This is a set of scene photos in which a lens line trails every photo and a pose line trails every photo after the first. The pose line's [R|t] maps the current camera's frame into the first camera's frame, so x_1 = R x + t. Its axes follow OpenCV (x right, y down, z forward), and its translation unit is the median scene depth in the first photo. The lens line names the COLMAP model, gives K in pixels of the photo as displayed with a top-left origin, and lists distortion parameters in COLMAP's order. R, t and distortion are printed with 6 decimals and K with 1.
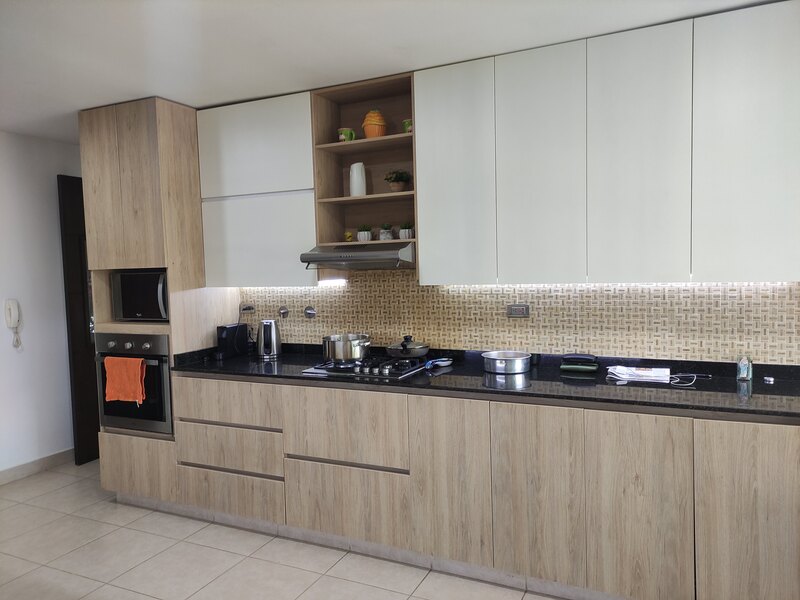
lens RADIAL K [[584.1, 0, 400.0], [0, 584.1, 300.0], [0, 0, 1]] dist [0.026927, -0.007778]
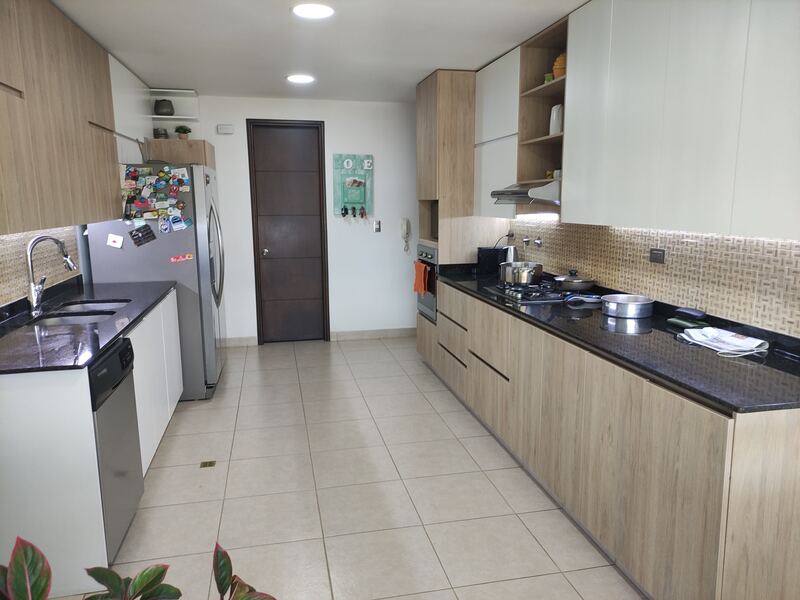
lens RADIAL K [[584.1, 0, 400.0], [0, 584.1, 300.0], [0, 0, 1]] dist [0.026927, -0.007778]
pose [[0.617864, 0.156862, -0.770479, 0.706416], [-0.060732, 0.986492, 0.152138, -0.030378], [0.783936, -0.047208, 0.619044, 0.094586]]
